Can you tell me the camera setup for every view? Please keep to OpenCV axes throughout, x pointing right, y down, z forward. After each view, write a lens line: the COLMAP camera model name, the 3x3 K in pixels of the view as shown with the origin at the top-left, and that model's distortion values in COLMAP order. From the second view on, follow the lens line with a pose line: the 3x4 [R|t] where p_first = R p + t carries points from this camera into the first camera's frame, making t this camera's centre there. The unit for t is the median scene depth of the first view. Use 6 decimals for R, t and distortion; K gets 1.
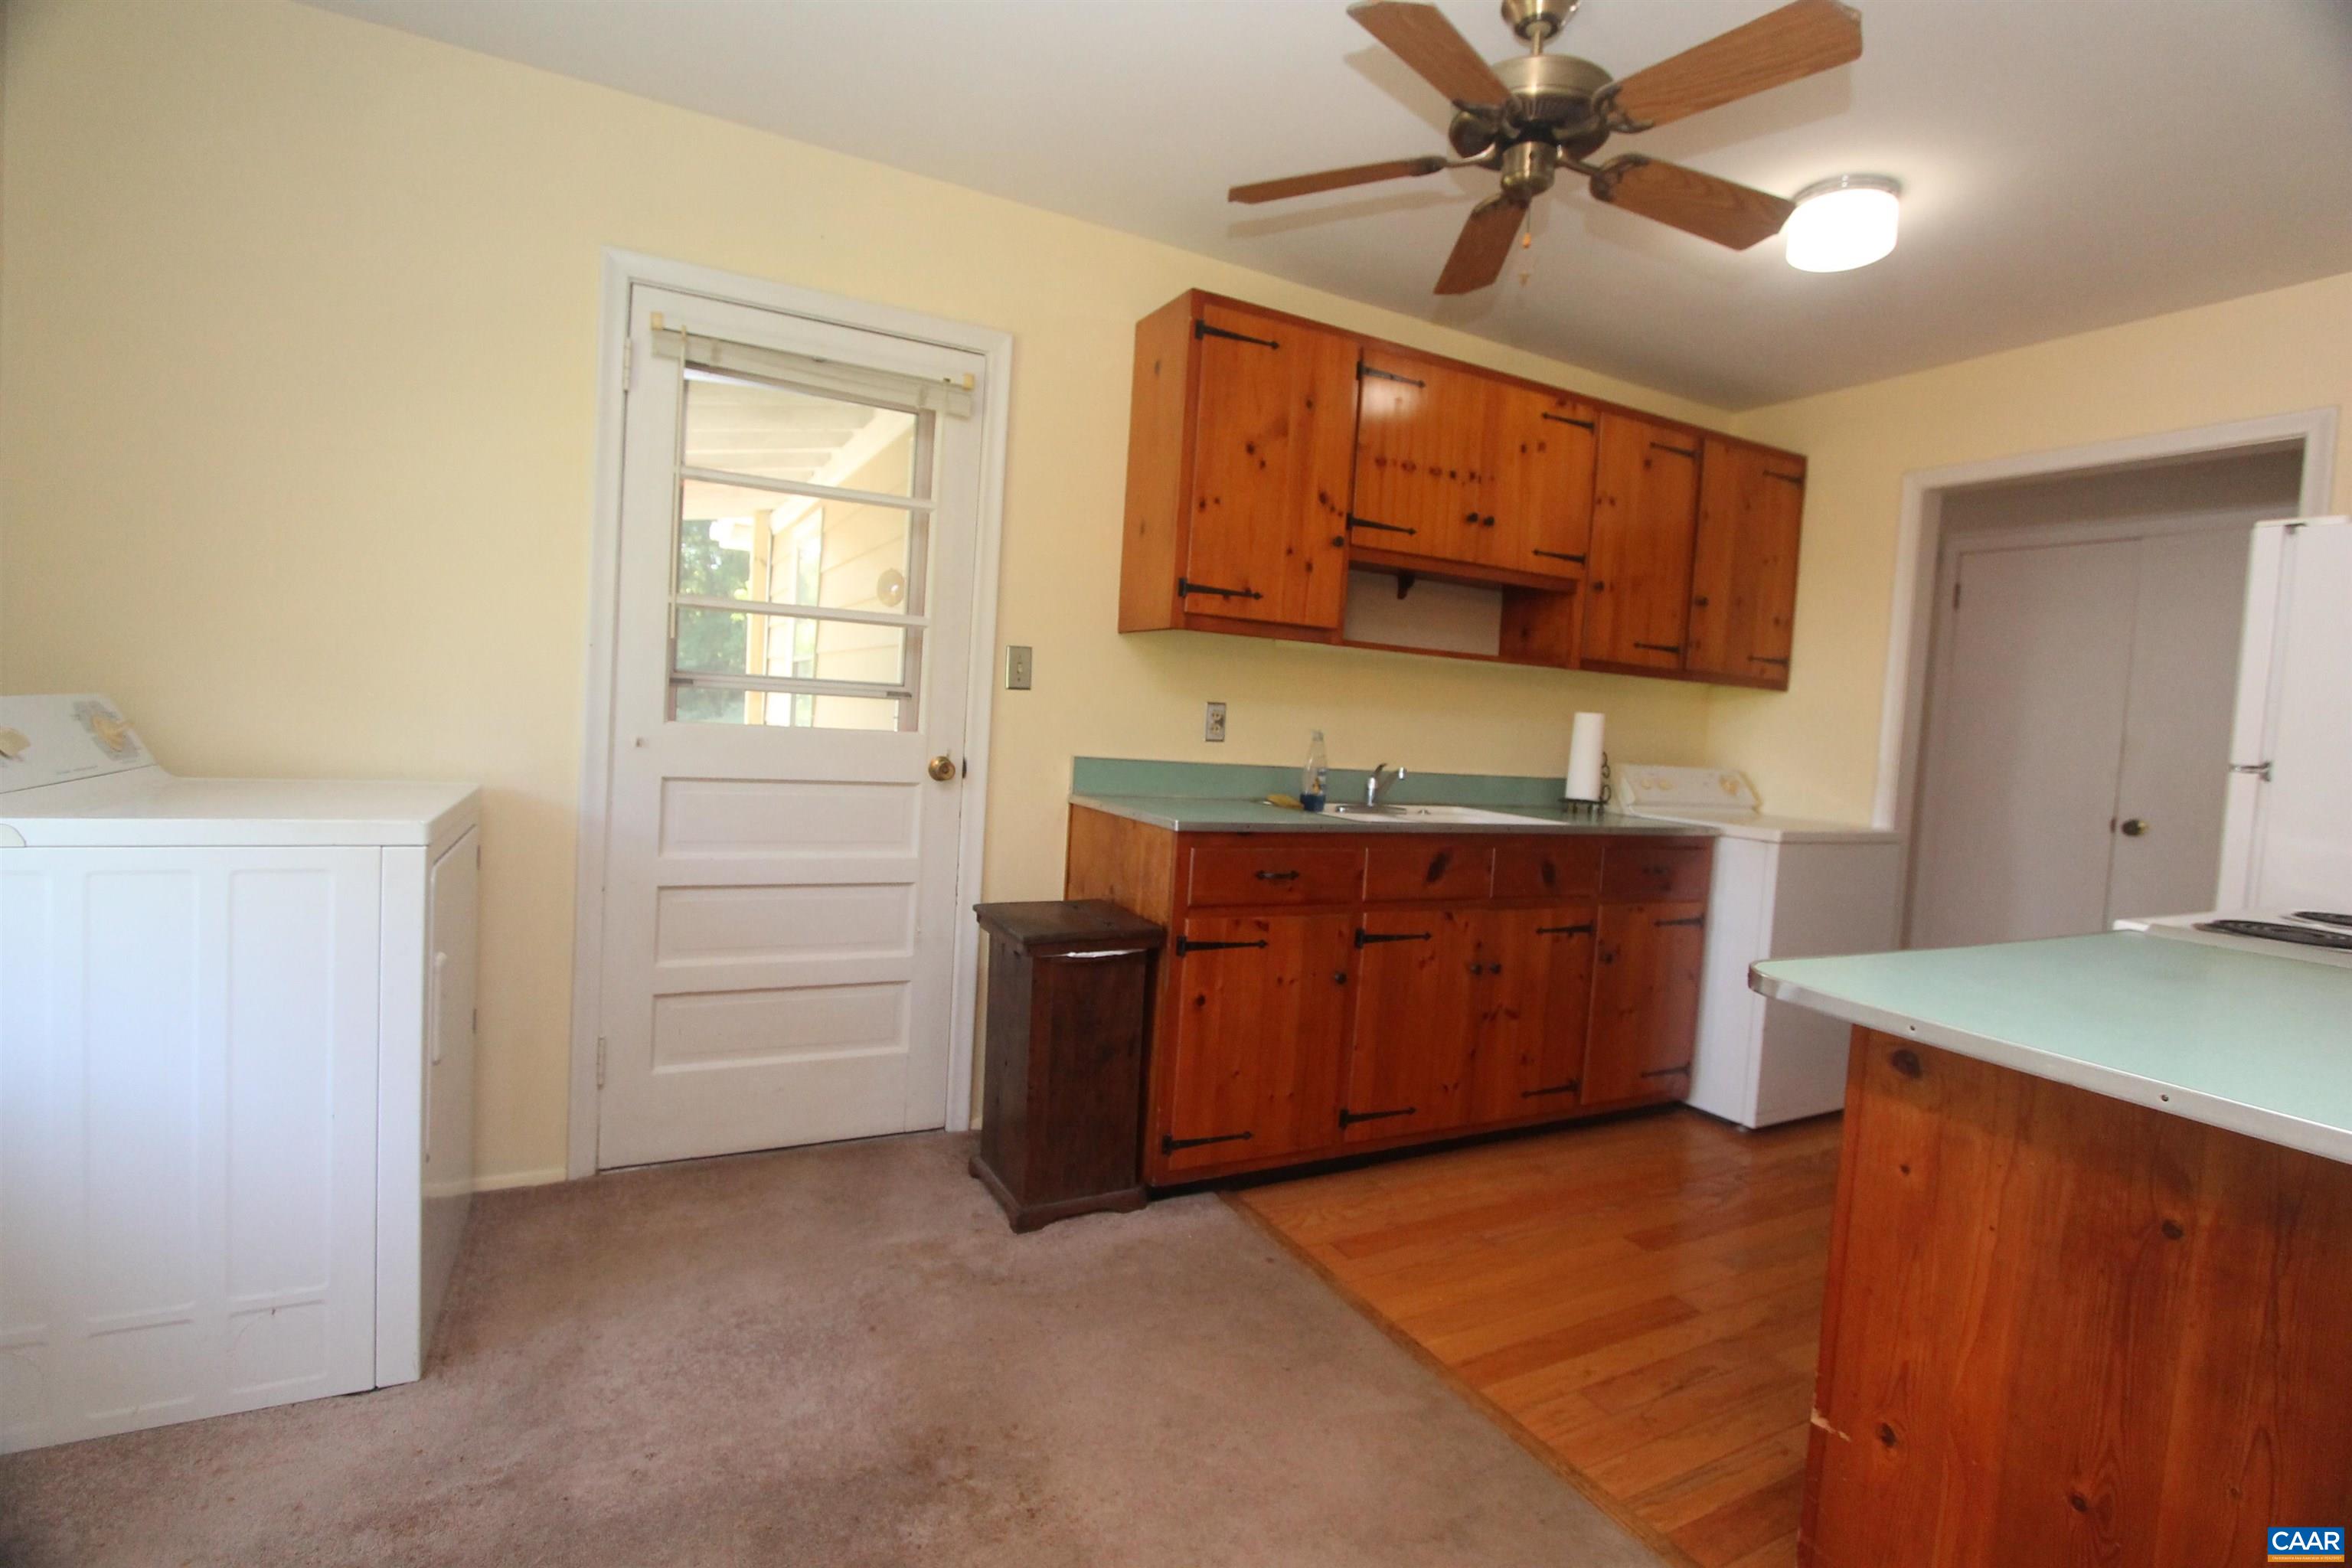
lens RADIAL K [[1106.5, 0, 1176.0], [0, 1106.5, 784.0], [0, 0, 1]] dist [-0.018025, 0.000827]
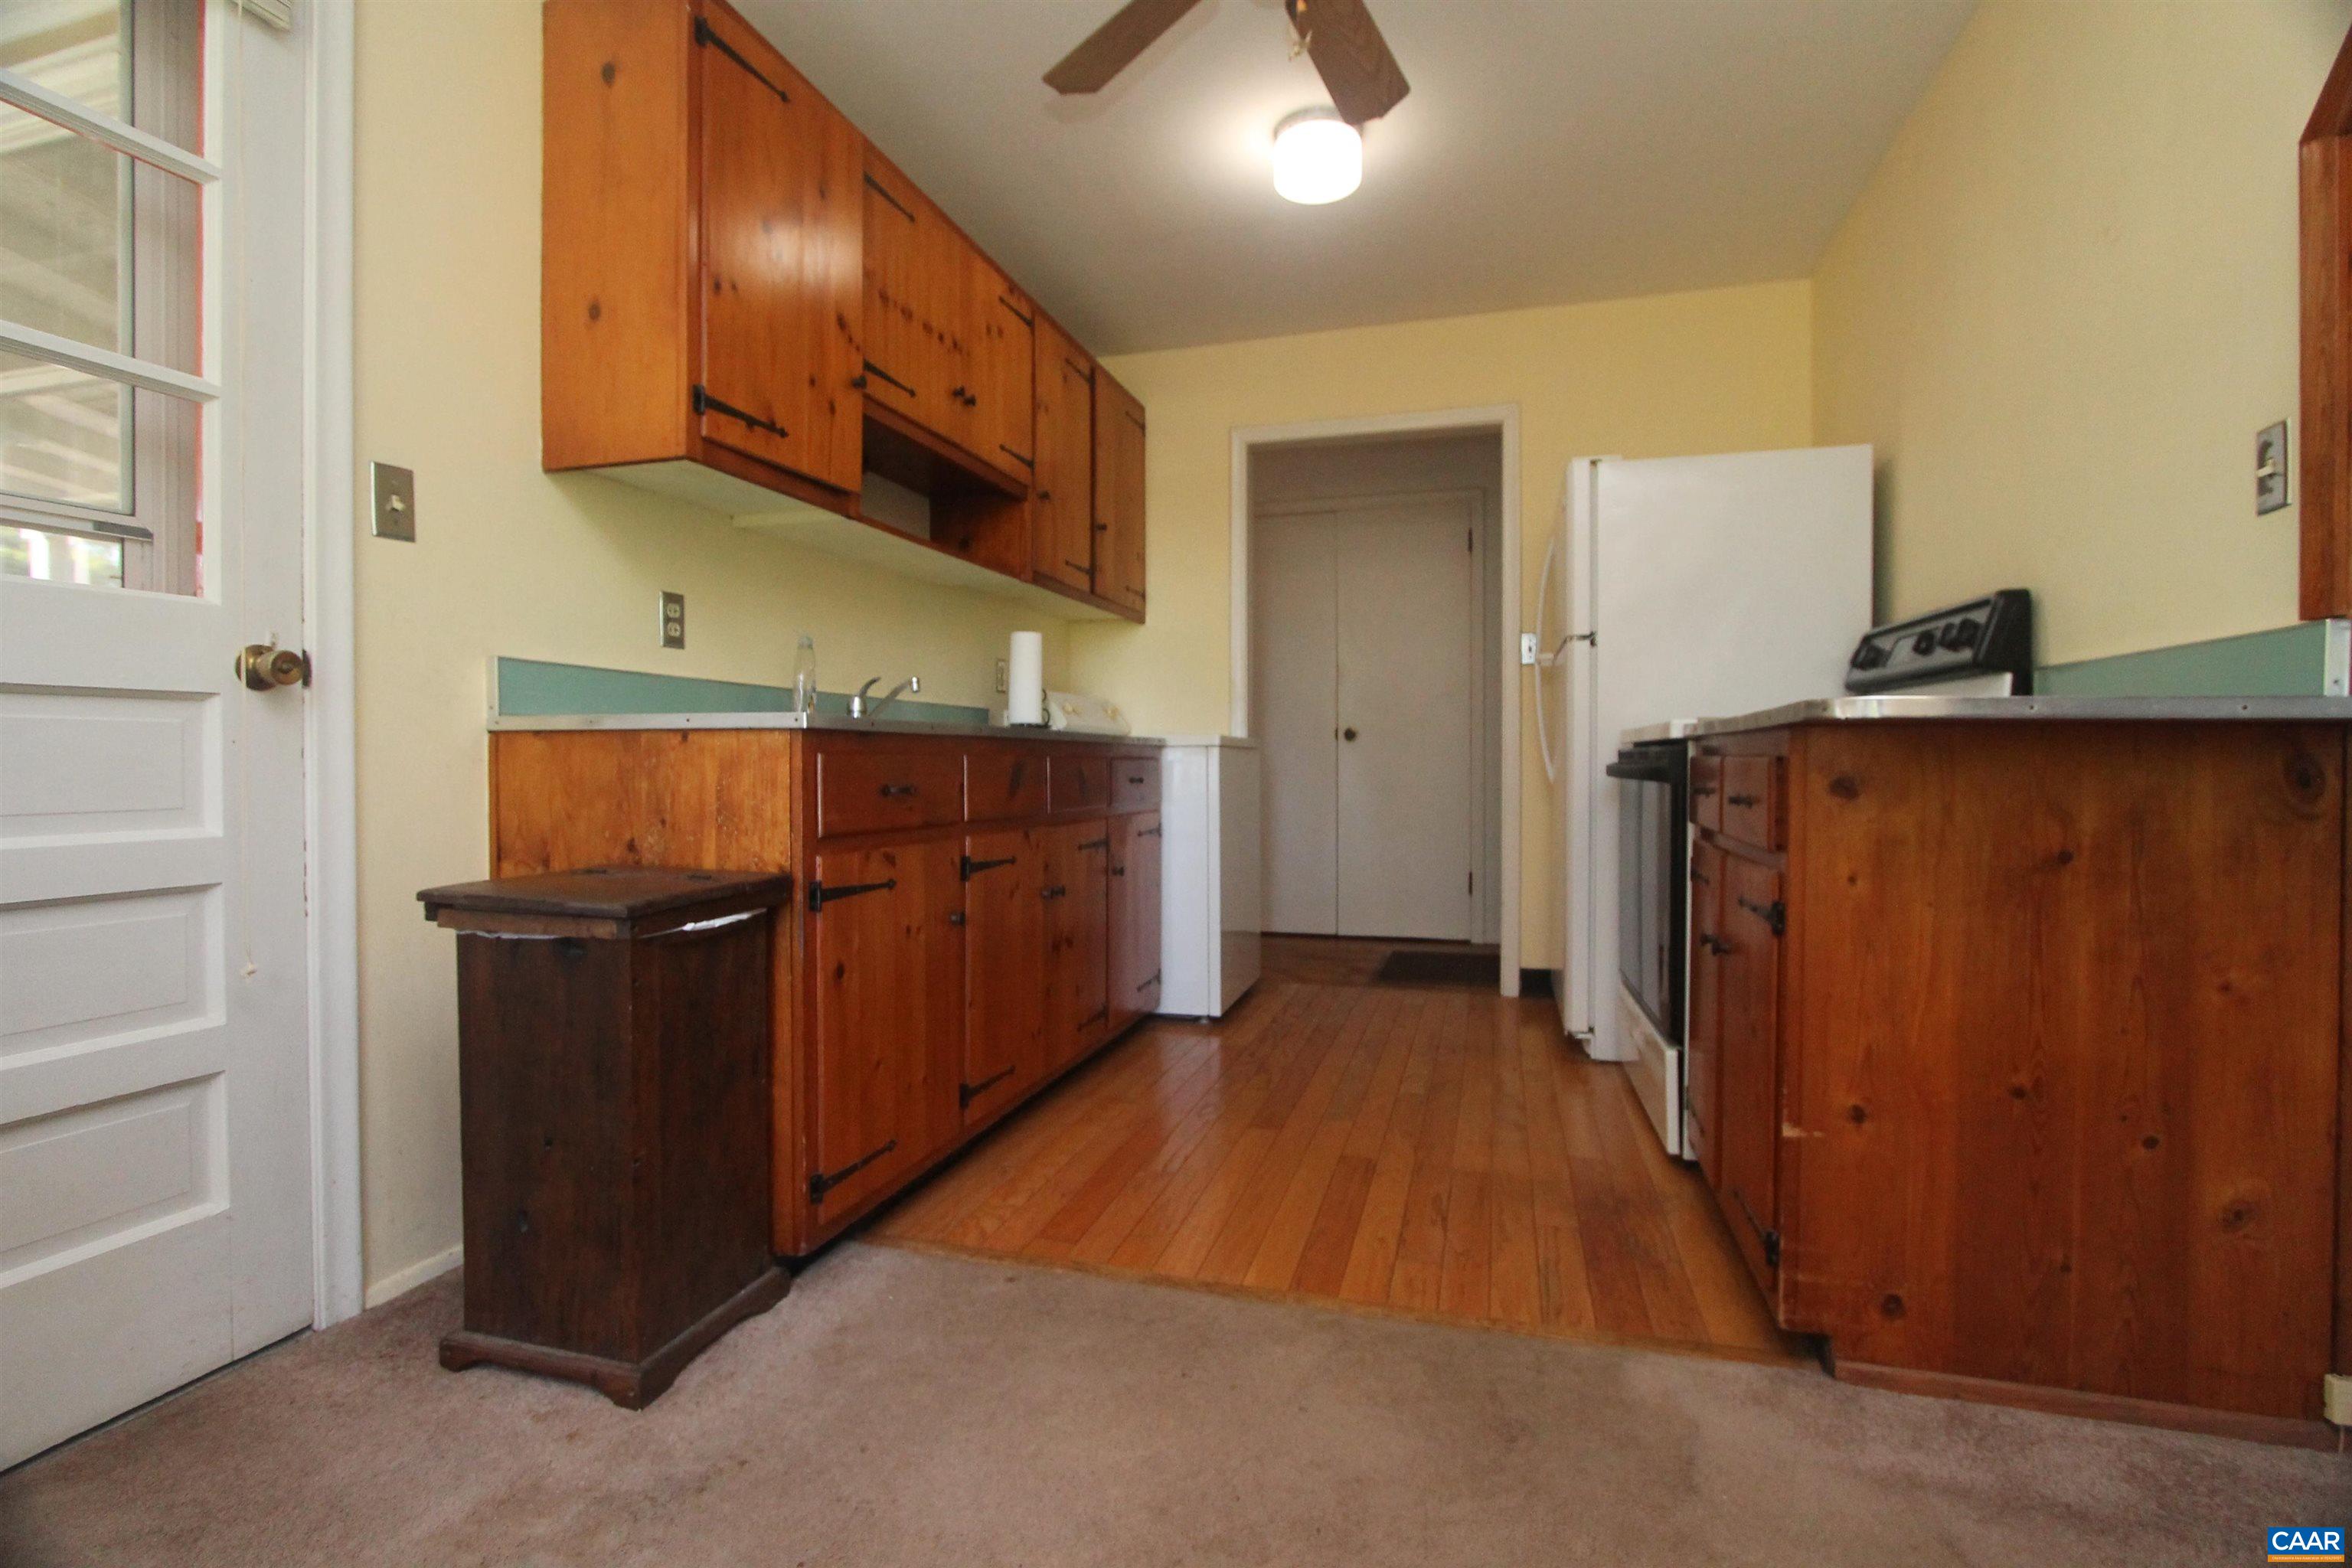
lens RADIAL K [[1108.2, 0, 1176.0], [0, 1108.2, 784.0], [0, 0, 1]] dist [-0.015517, -0.000556]
pose [[0.694373, -0.077301, 0.715452, -0.305799], [0.090094, 0.995730, 0.020144, 0.076616], [-0.713954, 0.050470, 0.698372, 0.324142]]
